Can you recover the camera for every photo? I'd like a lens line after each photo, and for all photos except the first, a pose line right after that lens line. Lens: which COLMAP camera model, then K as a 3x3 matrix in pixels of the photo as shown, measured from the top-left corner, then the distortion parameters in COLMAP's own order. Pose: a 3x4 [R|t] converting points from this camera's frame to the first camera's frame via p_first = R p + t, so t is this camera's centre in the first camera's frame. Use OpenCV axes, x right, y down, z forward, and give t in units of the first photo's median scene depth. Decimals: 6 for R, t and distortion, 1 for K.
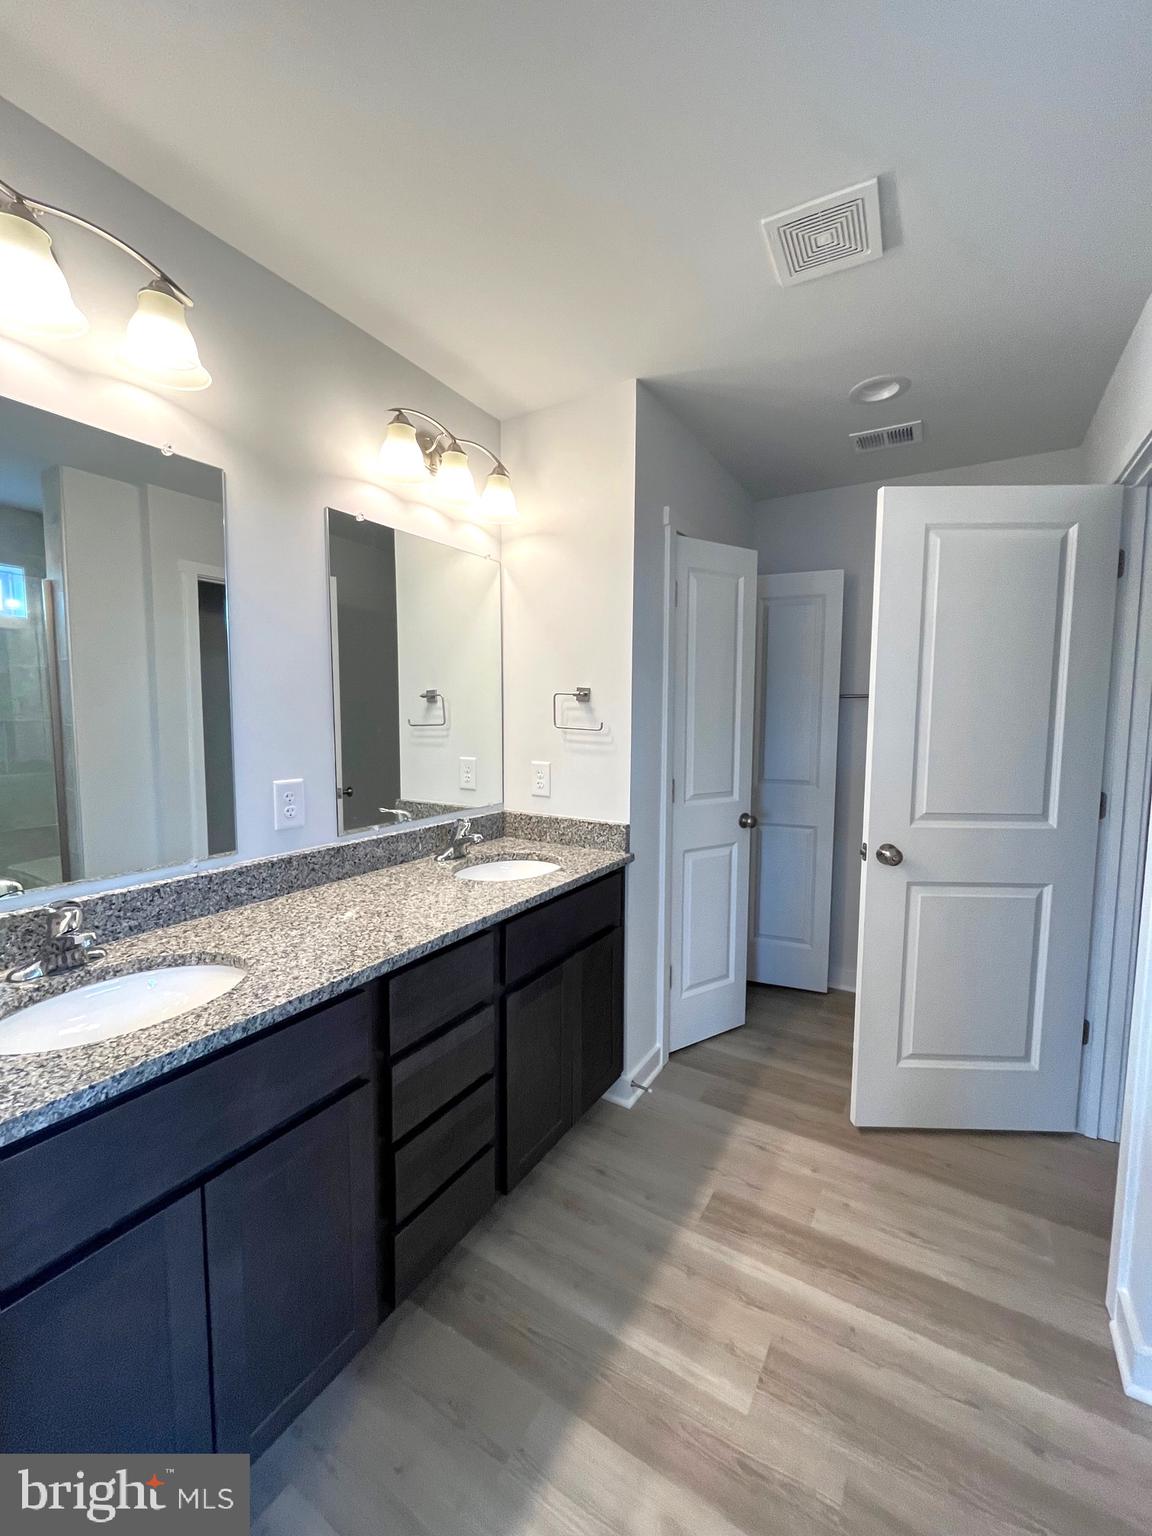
lens RADIAL K [[626.4, 0, 574.4], [0, 626.4, 768.9], [0, 0, 1]] dist [-0.003751, 0.000729]
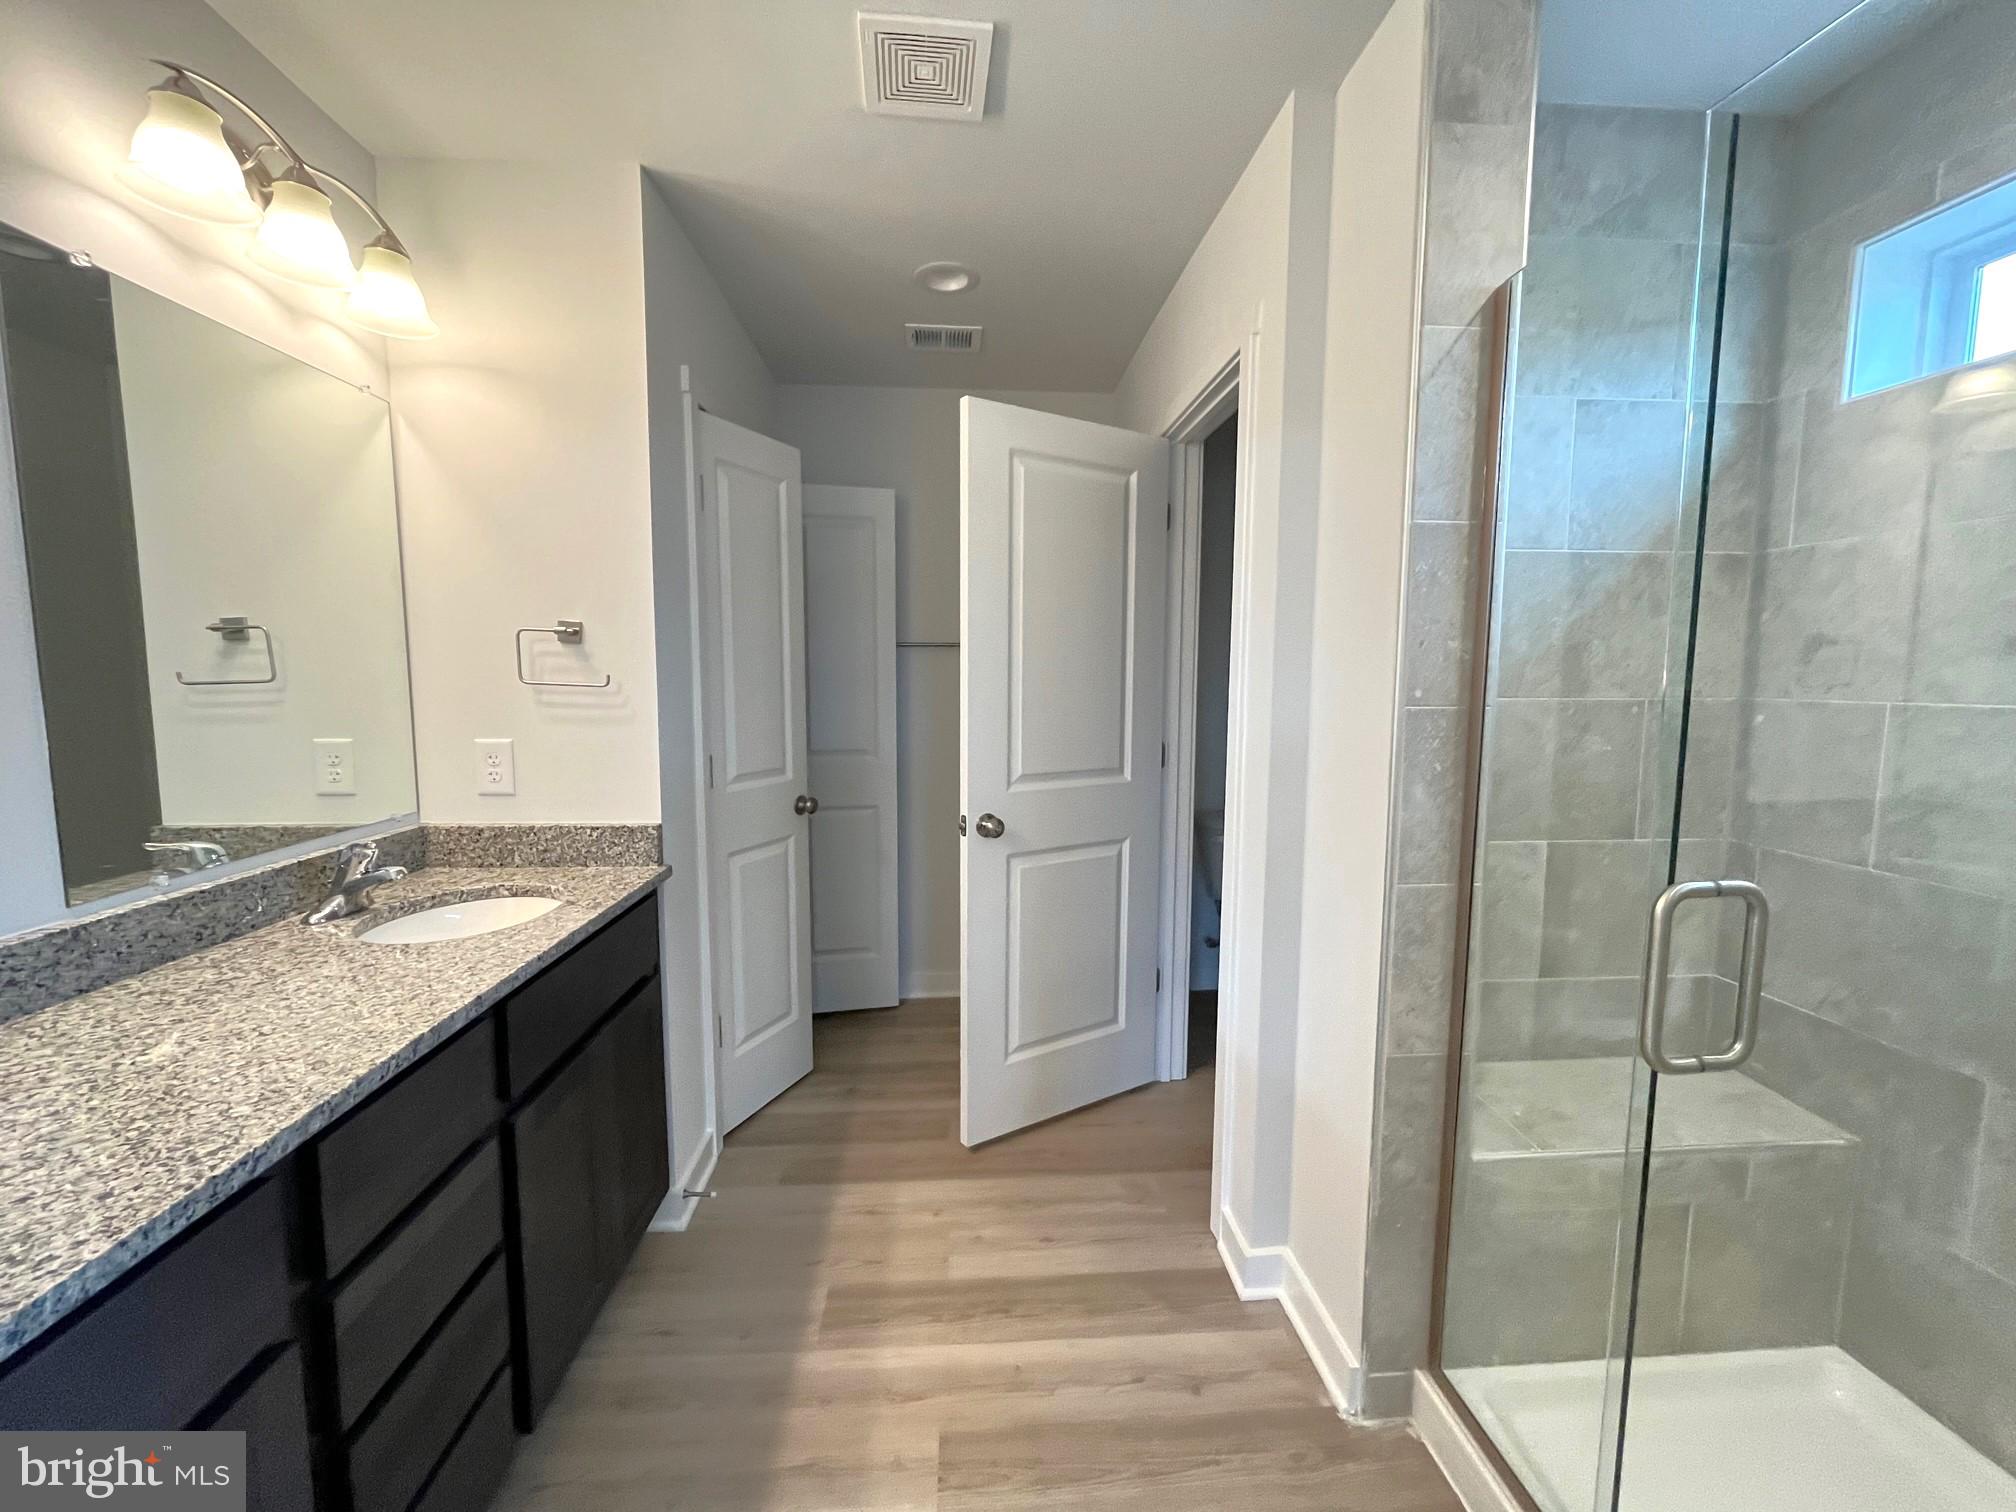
lens RADIAL K [[822.1, 0, 1014.0], [0, 822.1, 757.2], [0, 0, 1]] dist [-0.003751, 0.000729]
pose [[0.819138, -0.059777, 0.570472, -0.117129], [0.049984, 0.998210, 0.032826, 0.006138], [-0.571414, 0.001626, 0.820660, 0.045260]]
